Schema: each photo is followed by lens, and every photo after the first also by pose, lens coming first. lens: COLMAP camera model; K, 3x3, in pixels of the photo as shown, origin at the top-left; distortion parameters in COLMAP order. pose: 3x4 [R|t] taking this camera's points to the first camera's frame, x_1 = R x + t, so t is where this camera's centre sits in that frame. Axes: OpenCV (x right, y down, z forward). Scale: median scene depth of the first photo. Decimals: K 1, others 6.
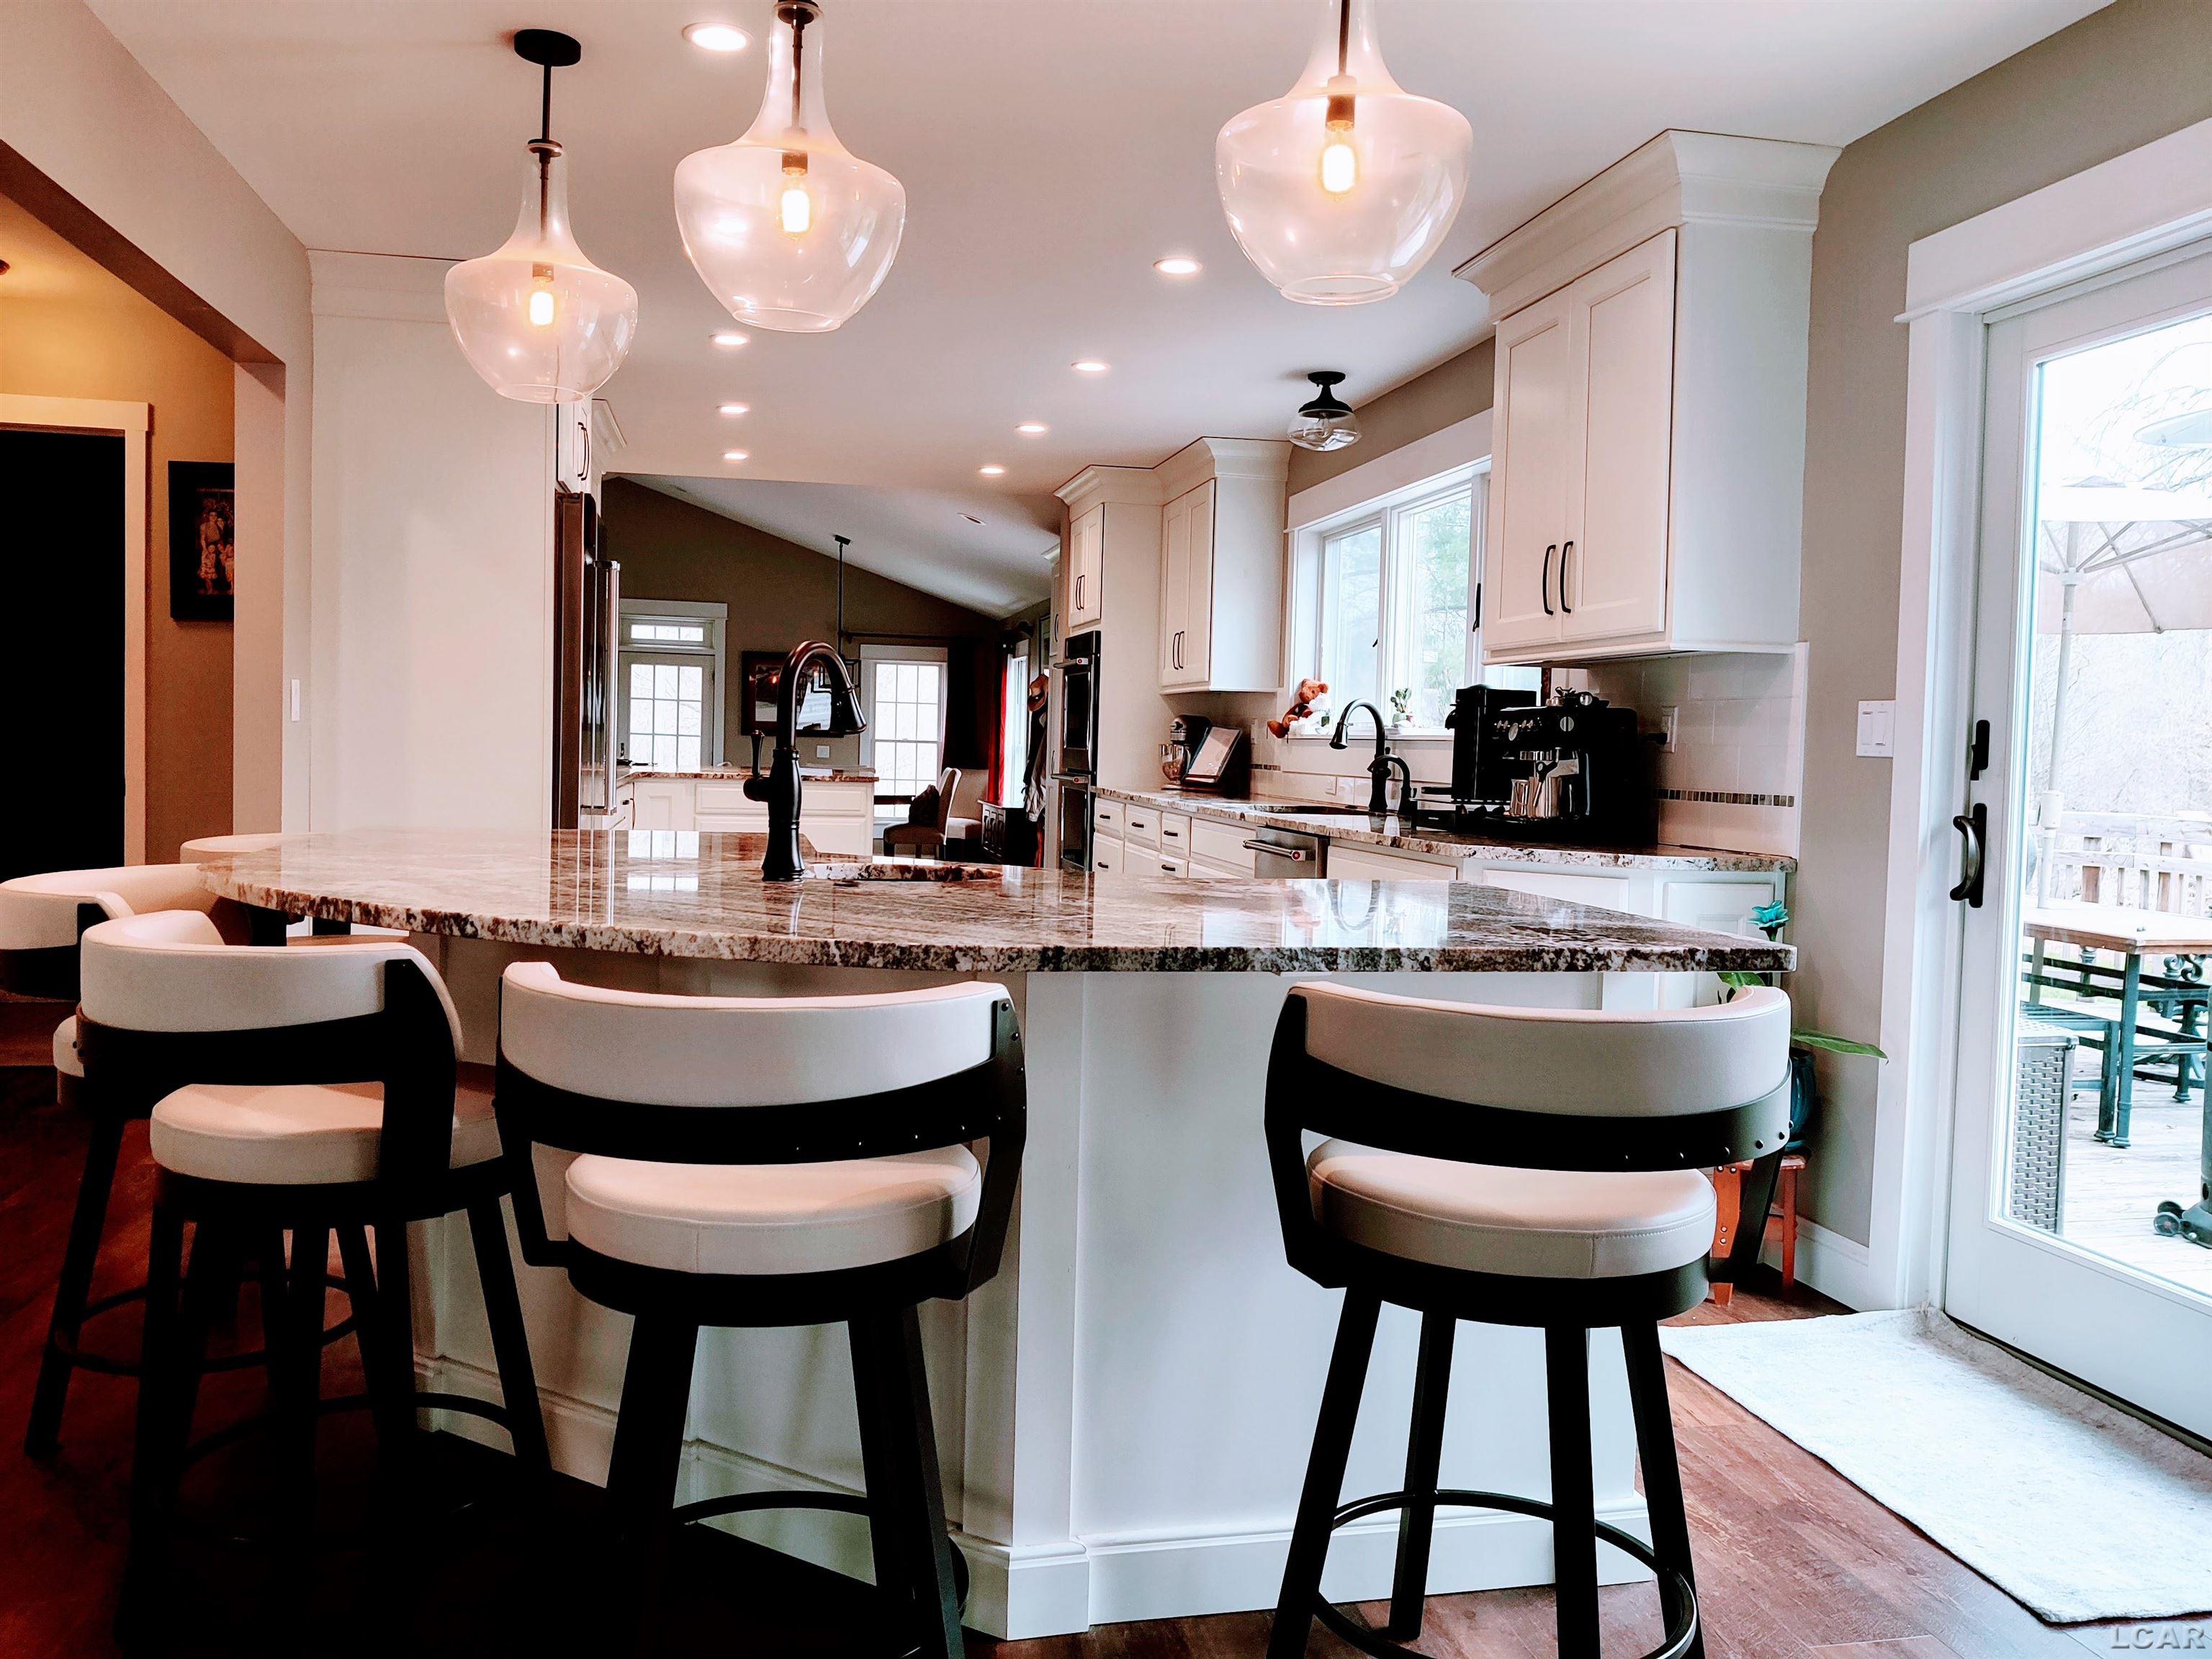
lens RADIAL K [[1647.5, 0, 1106.0], [0, 1647.5, 829.5], [0, 0, 1]] dist [0.002901, -0.001793]
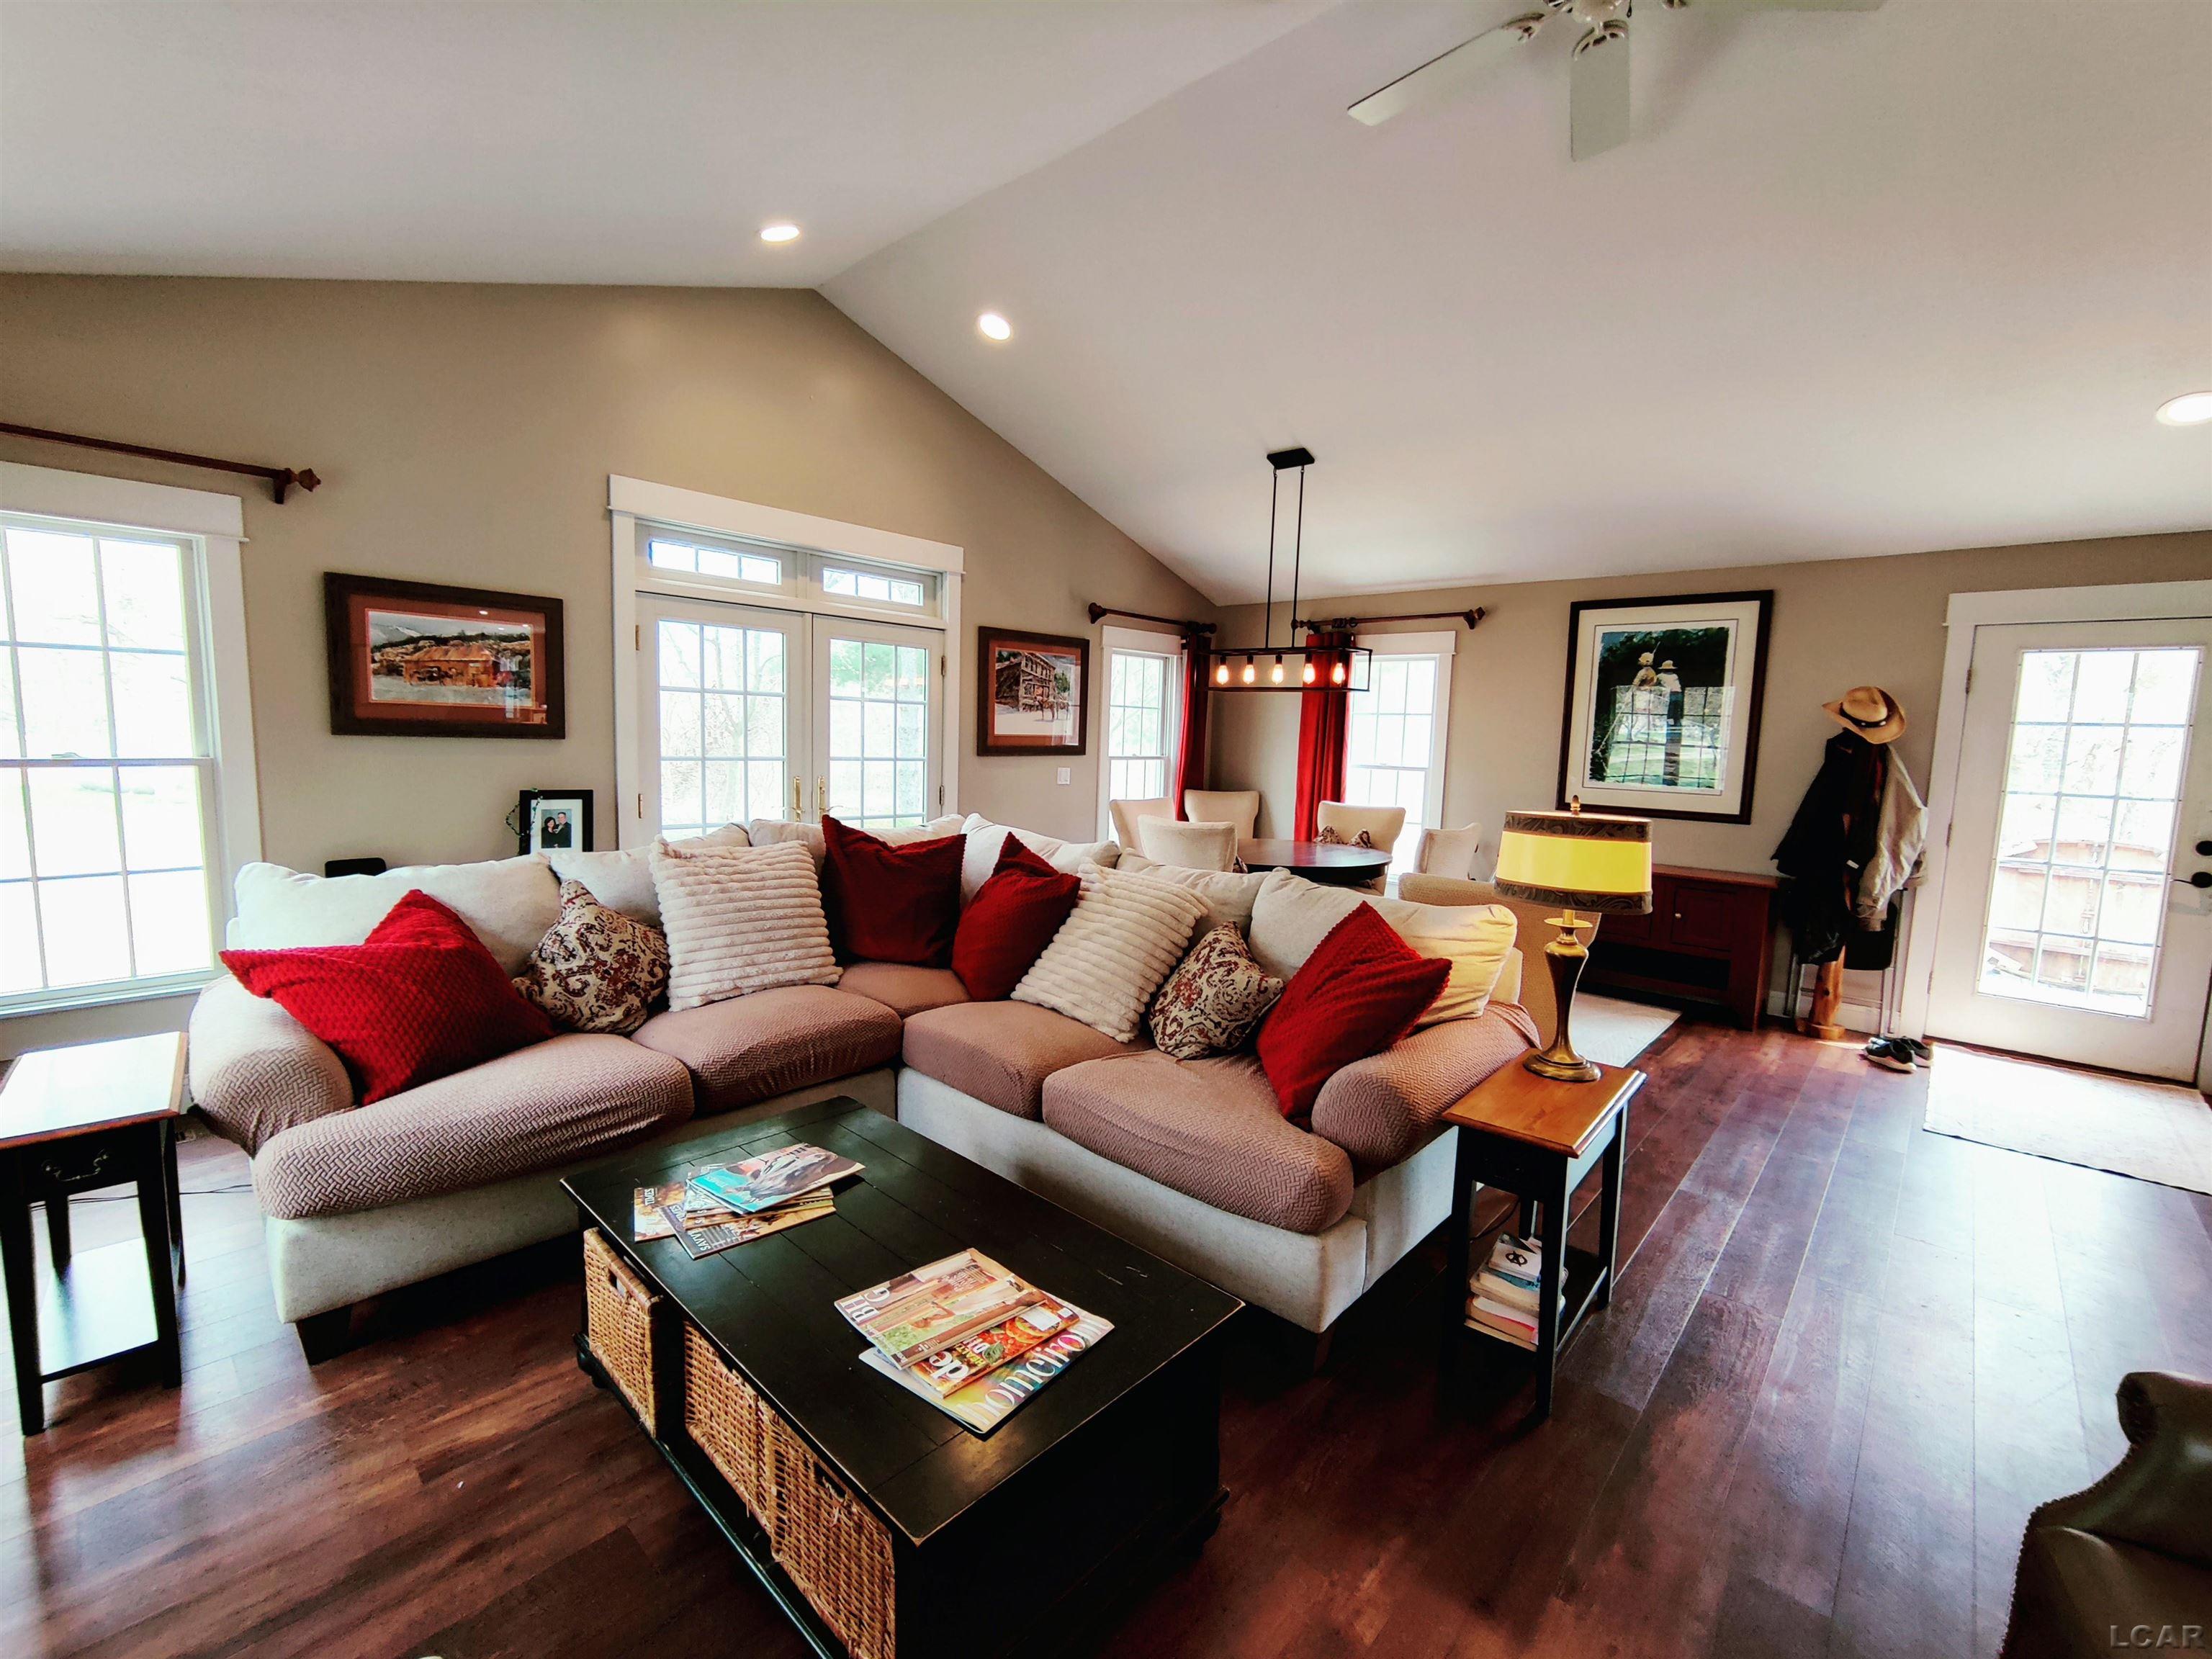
lens RADIAL K [[940.6, 0, 1101.4], [0, 940.6, 833.4], [0, 0, 1]] dist [-0.007736, -0.000115]
pose [[0.816667, -0.063088, 0.573651, -4.119064], [0.019100, 0.996417, 0.082391, -0.584648], [-0.576793, -0.056329, 0.814946, 6.892442]]
